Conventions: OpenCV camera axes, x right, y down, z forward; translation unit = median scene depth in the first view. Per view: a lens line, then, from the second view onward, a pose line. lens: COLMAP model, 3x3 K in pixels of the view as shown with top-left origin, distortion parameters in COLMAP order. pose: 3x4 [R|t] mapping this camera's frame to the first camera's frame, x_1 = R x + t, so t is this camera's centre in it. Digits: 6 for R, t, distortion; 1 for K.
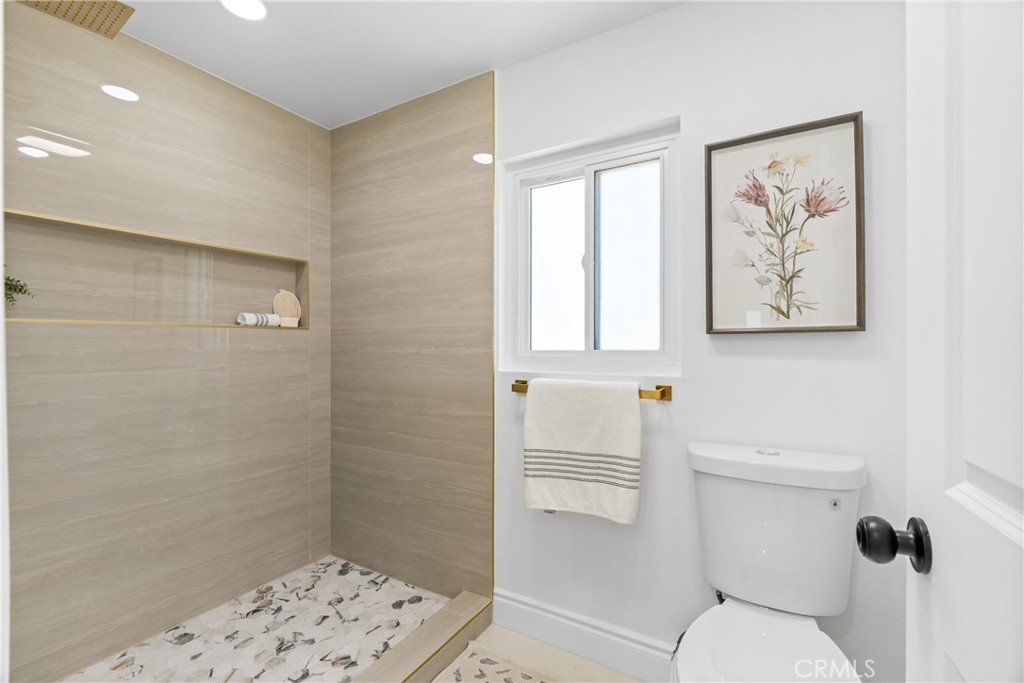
lens RADIAL K [[450.1, 0, 516.2], [0, 450.1, 341.2], [0, 0, 1]] dist [-0.004142, 0.000400]
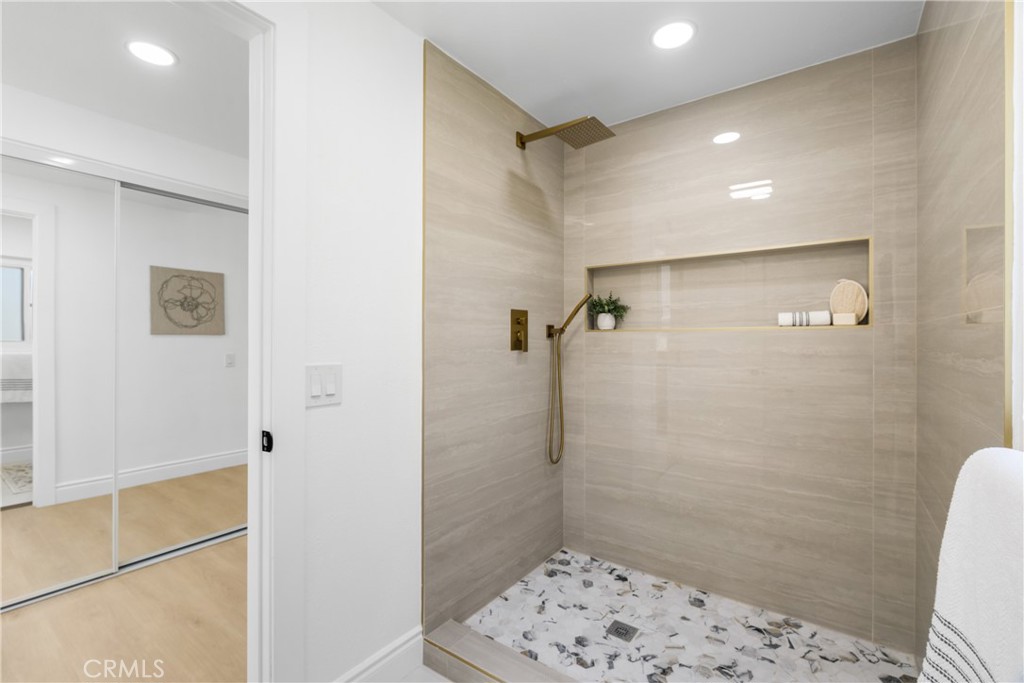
lens RADIAL K [[450.1, 0, 512.0], [0, 450.1, 341.5], [0, 0, 1]] dist [-0.004142, 0.000400]
pose [[-0.091062, -0.007017, -0.995820, 0.393256], [0.001116, 0.999974, -0.007148, 0.002698], [0.995845, -0.001763, -0.091052, 0.552687]]
